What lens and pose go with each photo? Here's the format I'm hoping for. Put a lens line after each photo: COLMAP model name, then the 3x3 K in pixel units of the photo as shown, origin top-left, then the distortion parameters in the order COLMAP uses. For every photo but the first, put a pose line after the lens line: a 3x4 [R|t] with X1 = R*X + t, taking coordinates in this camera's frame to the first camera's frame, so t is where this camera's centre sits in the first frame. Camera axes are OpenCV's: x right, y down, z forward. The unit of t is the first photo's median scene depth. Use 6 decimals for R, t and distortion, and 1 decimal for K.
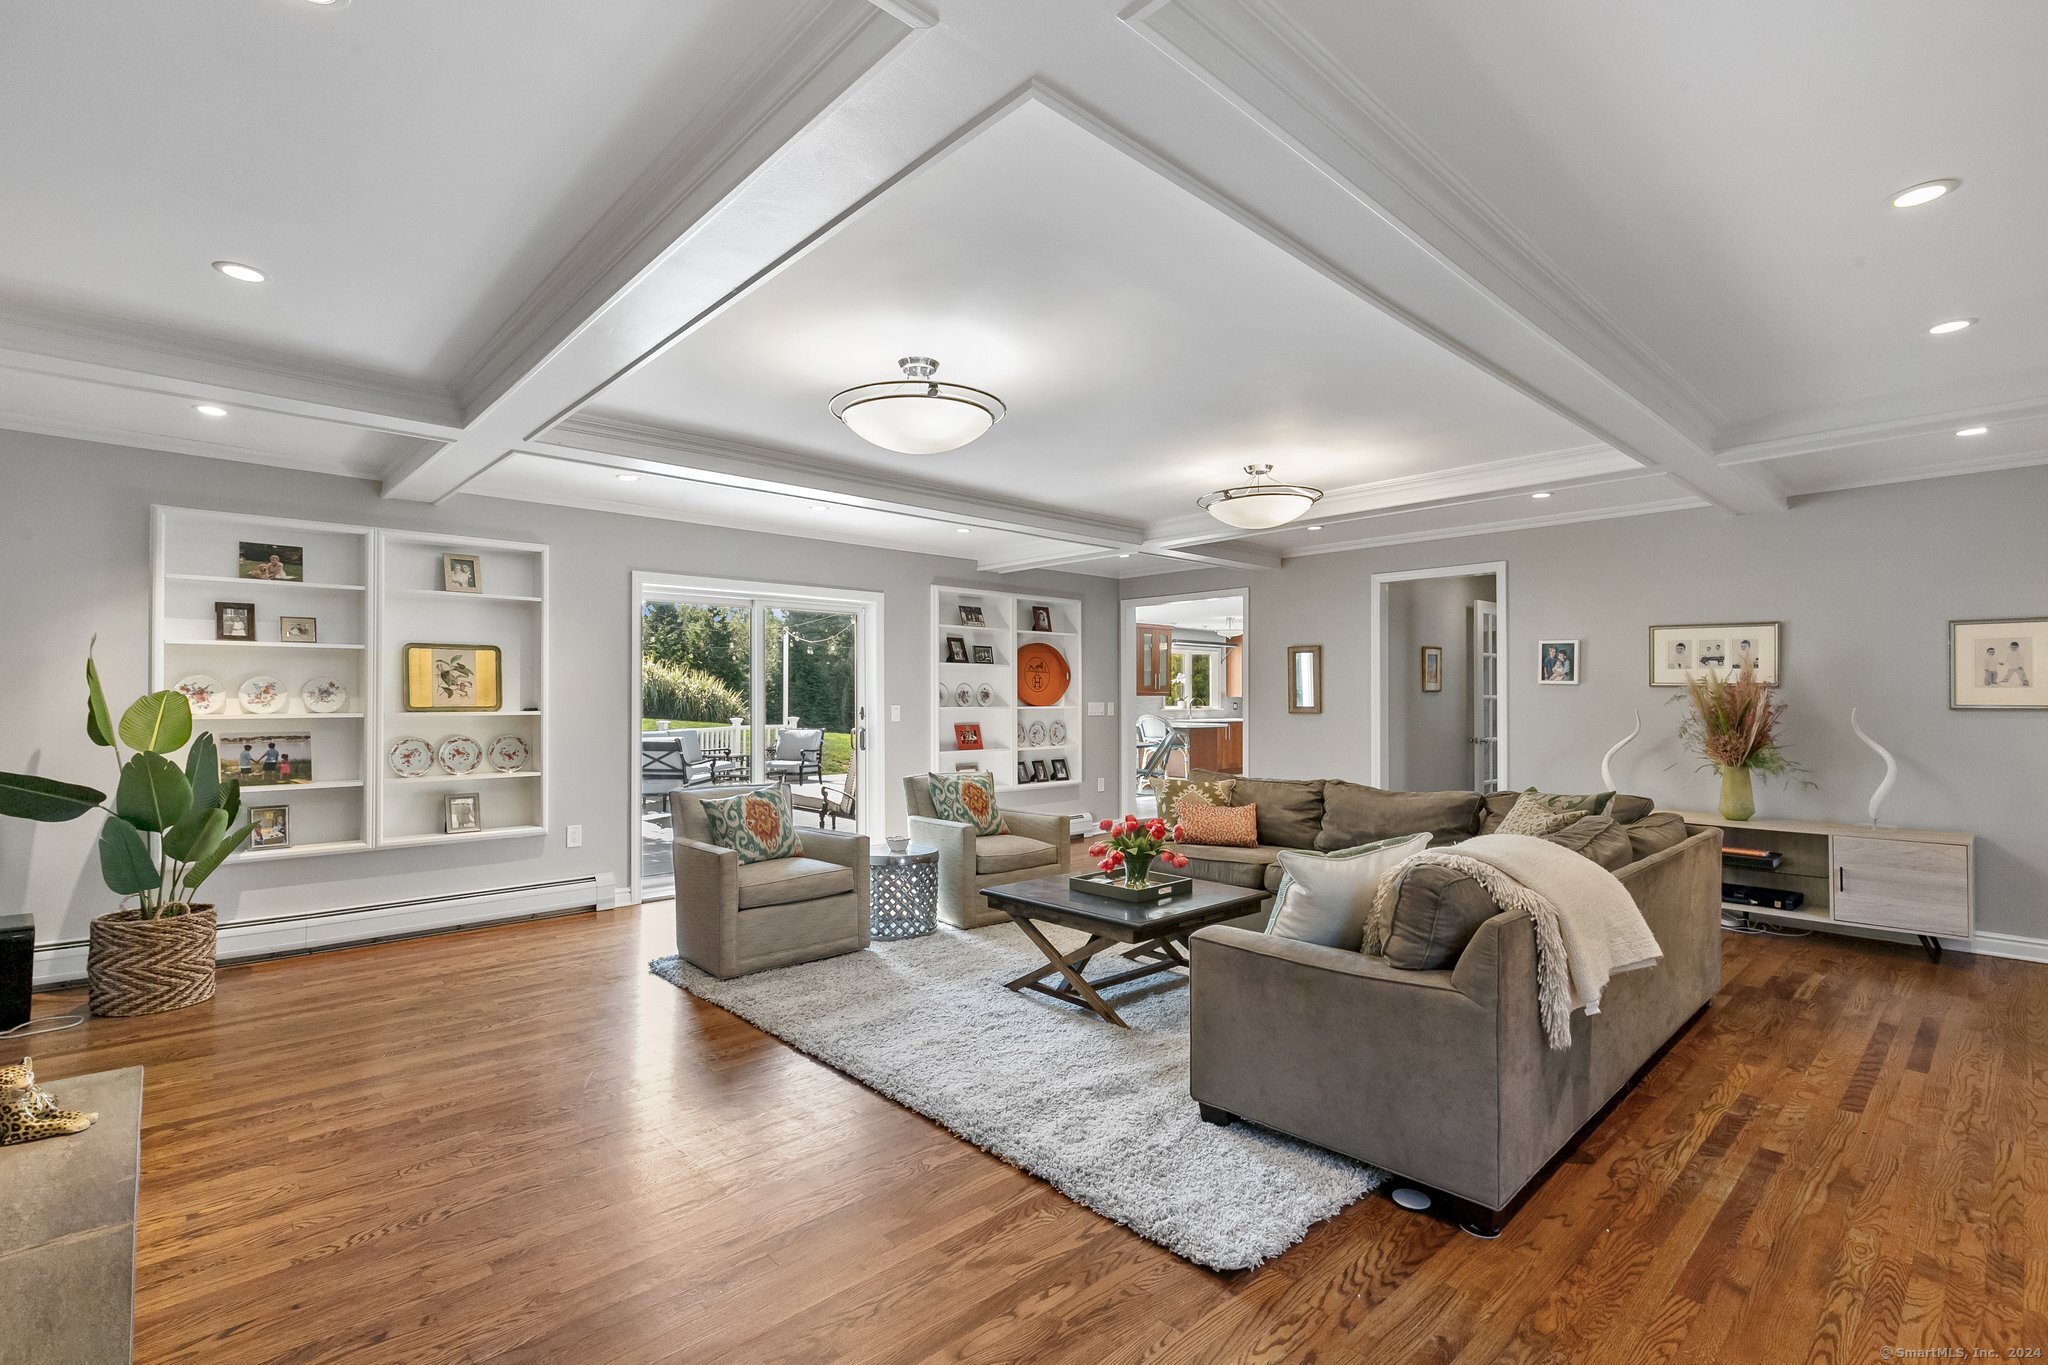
lens RADIAL K [[928.8, 0, 997.7], [0, 928.8, 690.3], [0, 0, 1]] dist [0.009916, -0.003471]
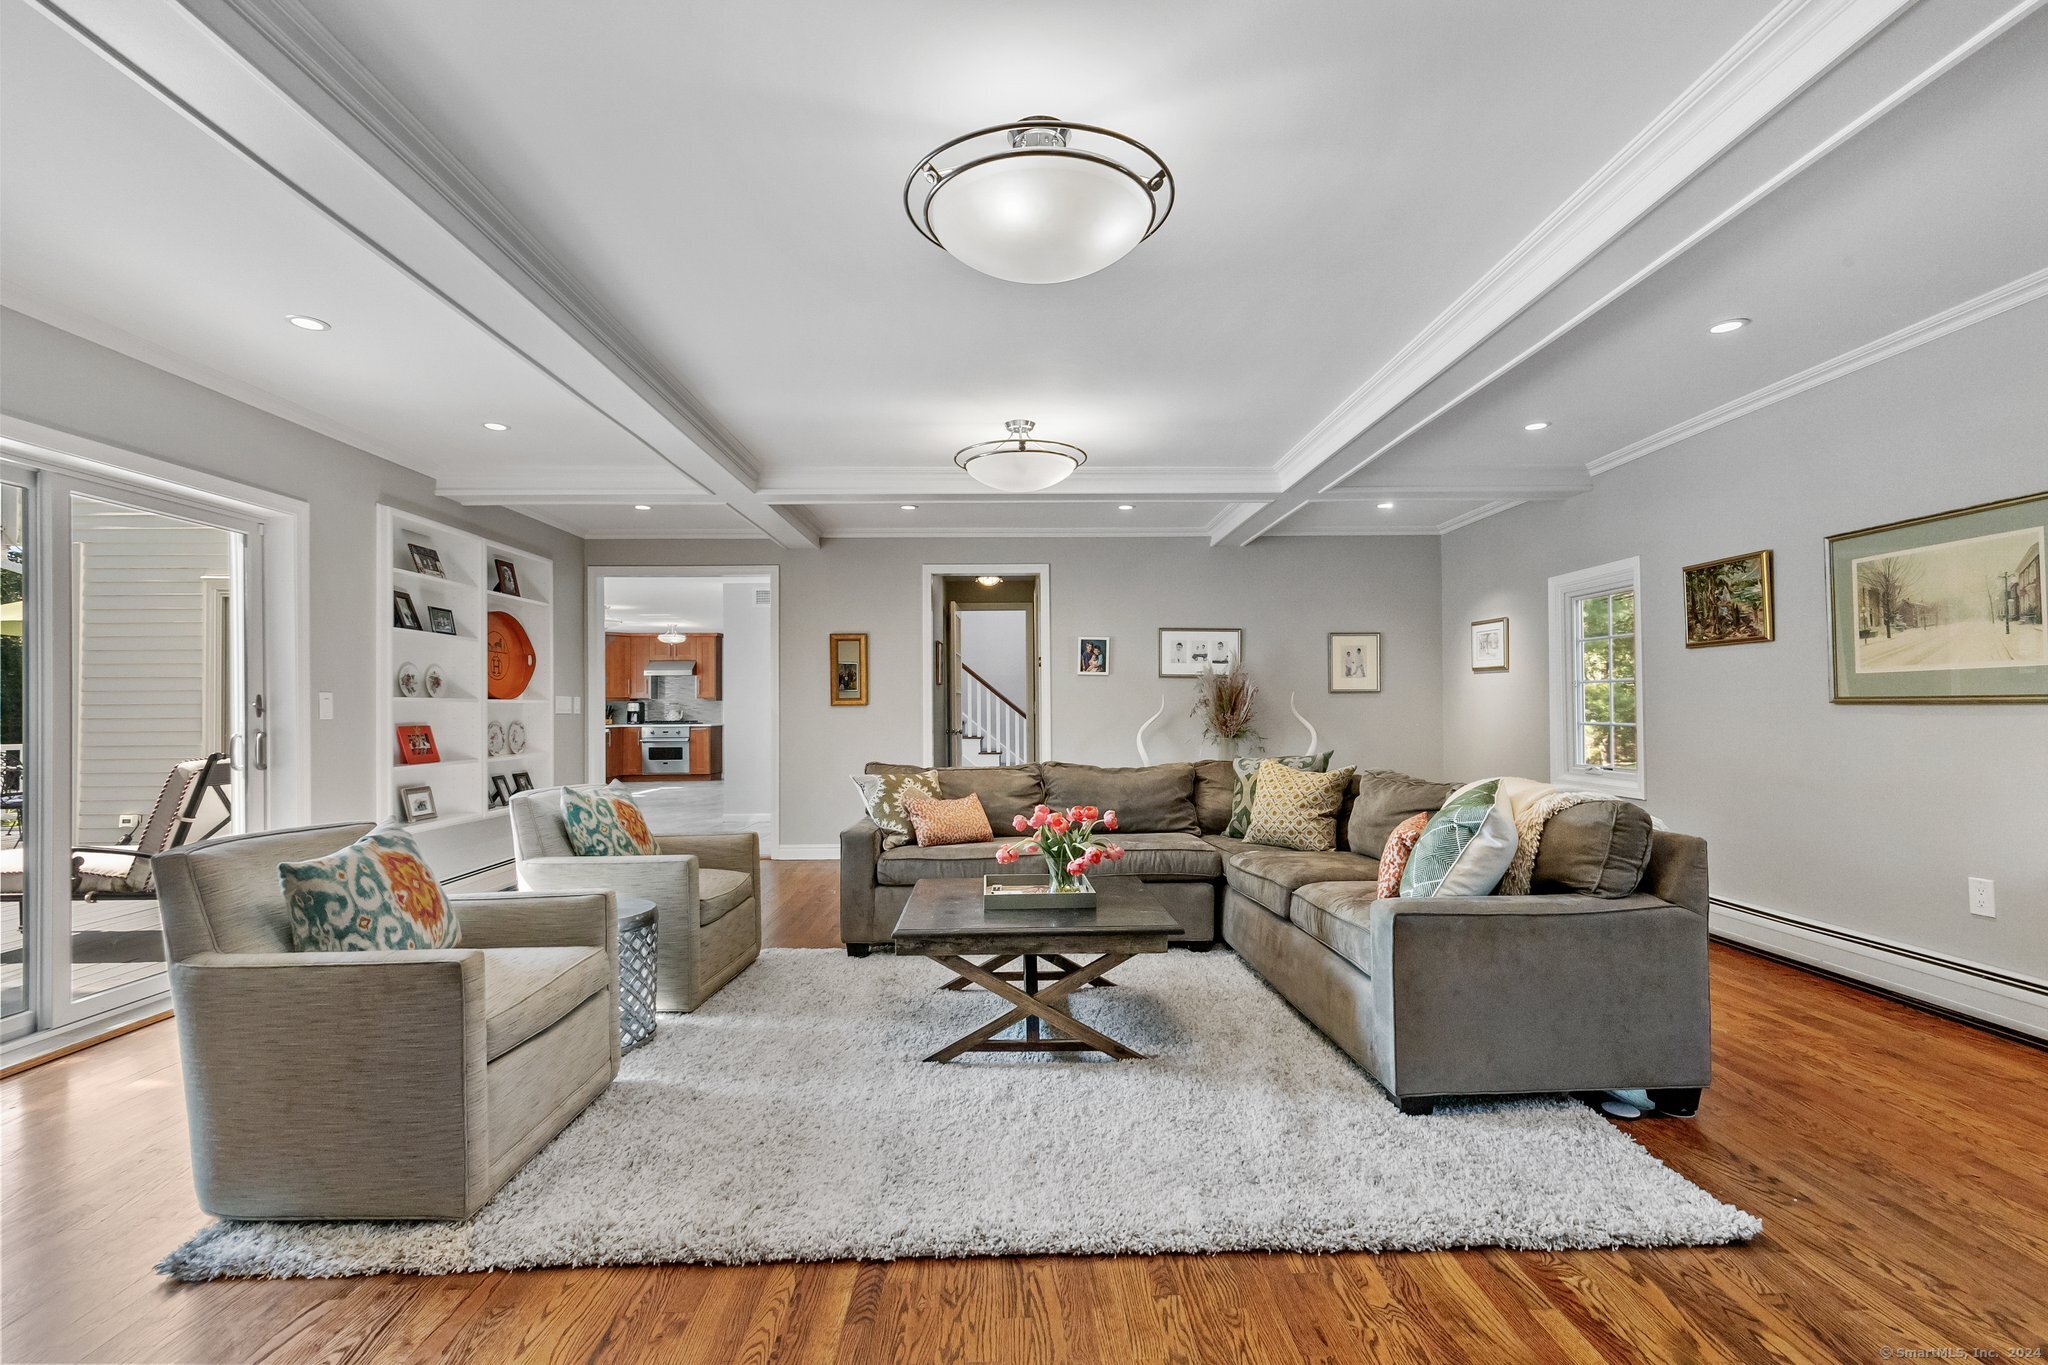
lens RADIAL K [[928.8, 0, 1020.9], [0, 928.8, 696.4], [0, 0, 1]] dist [0.009916, -0.003471]
pose [[0.659601, 0.005105, 0.751599, -0.354558], [0.001560, 0.999965, -0.008161, 0.032167], [-0.751614, 0.006555, 0.659570, 0.345288]]
